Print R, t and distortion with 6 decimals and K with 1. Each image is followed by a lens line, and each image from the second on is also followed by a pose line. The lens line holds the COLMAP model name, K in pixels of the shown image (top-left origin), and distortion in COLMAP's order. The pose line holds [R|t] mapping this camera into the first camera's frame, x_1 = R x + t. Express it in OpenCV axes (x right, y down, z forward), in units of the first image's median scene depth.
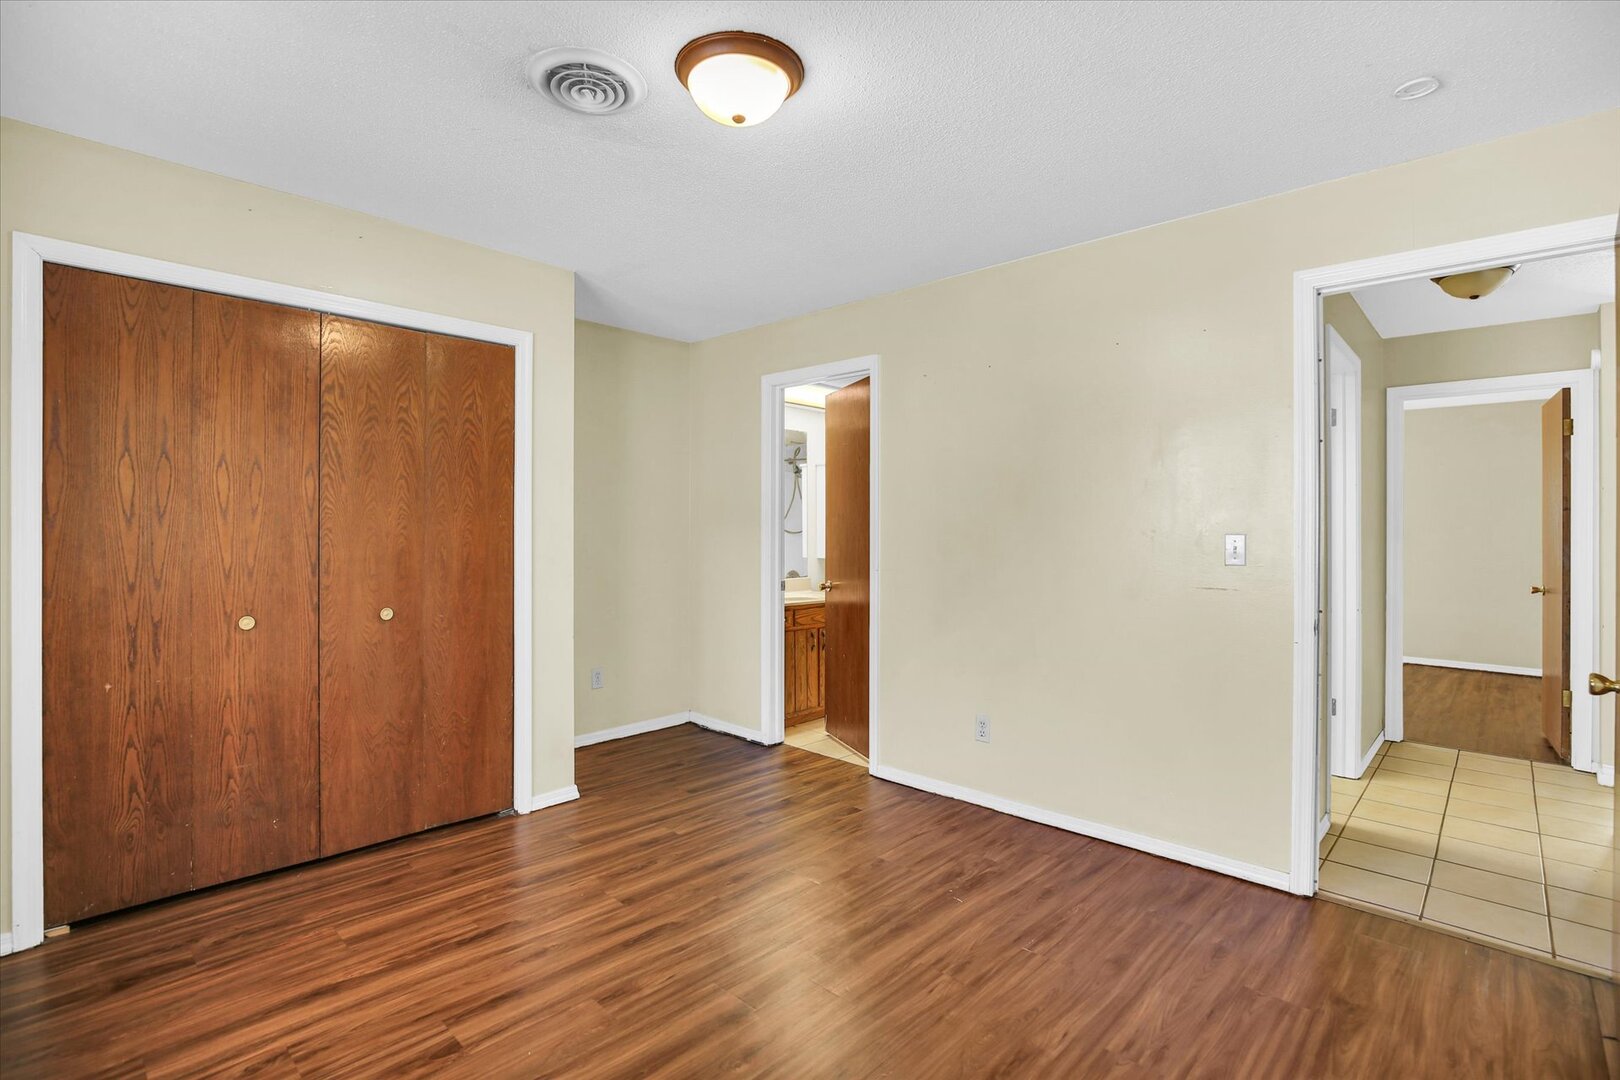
lens RADIAL K [[750.2, 0, 820.6], [0, 750.2, 536.4], [0, 0, 1]] dist [-0.034683, 0.001510]
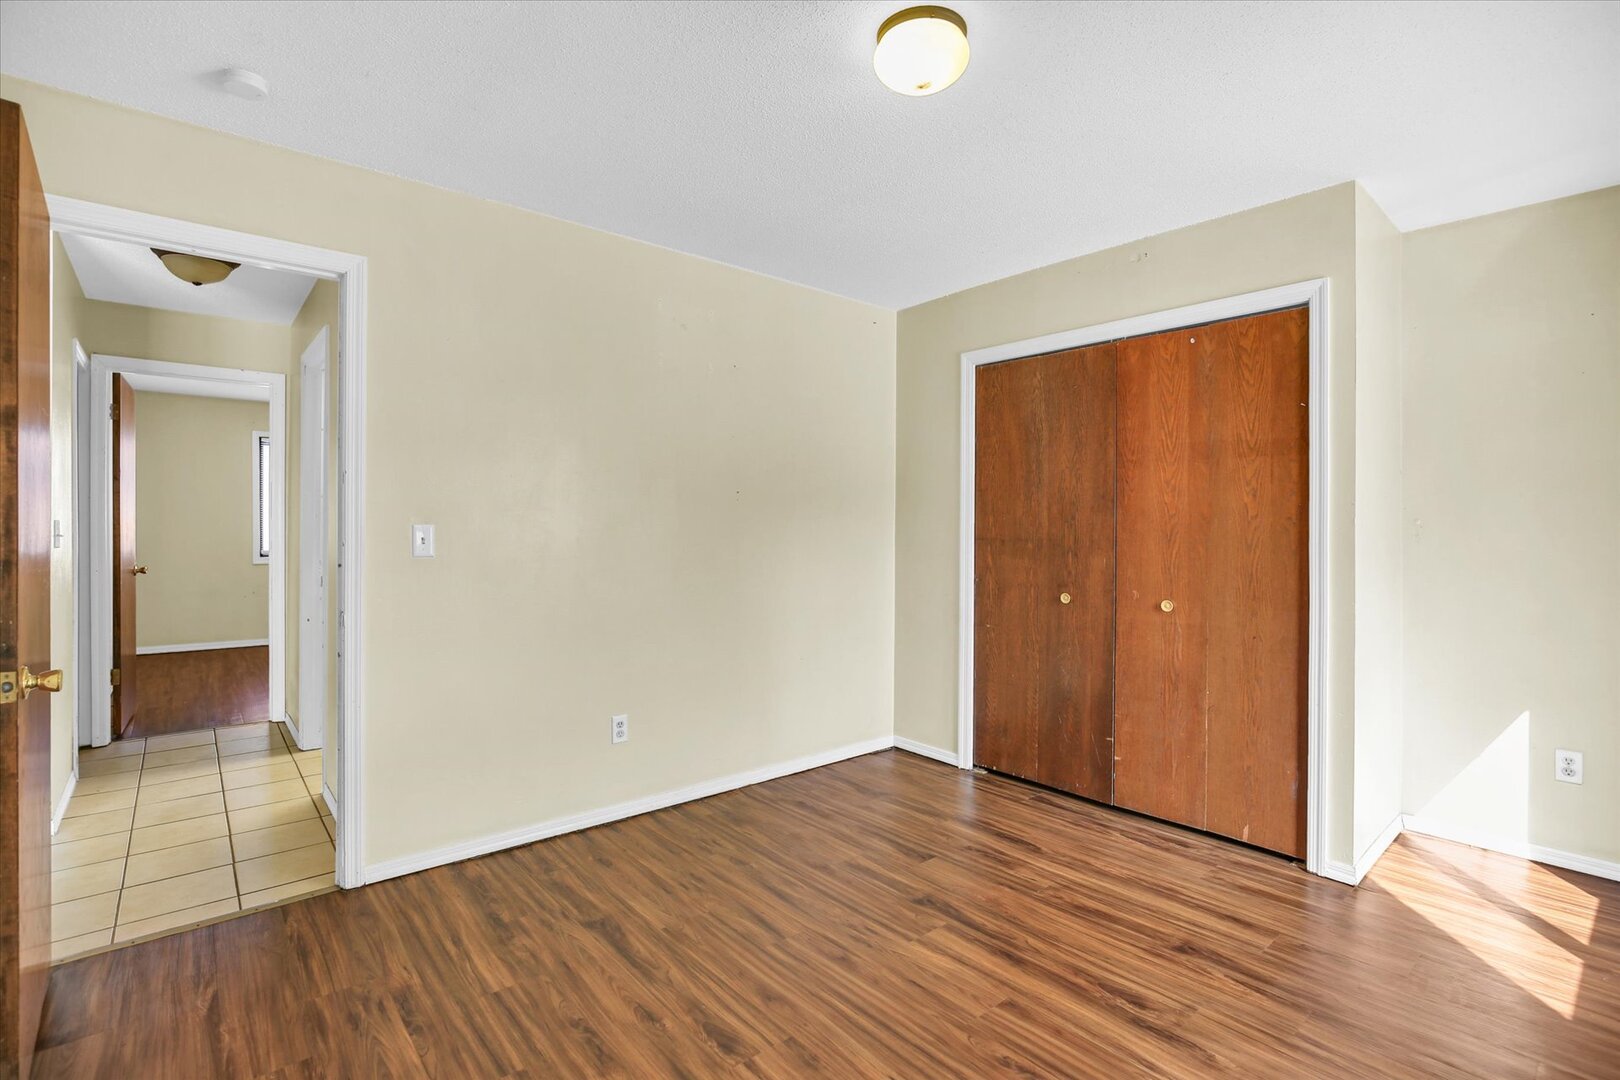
lens RADIAL K [[750.2, 0, 822.3], [0, 750.2, 530.8], [0, 0, 1]] dist [-0.034683, 0.001510]
pose [[-0.108378, 0.002031, -0.994108, 0.900876], [-0.009013, 0.999955, 0.003025, -0.003961], [0.994069, 0.009288, -0.108355, 1.119577]]
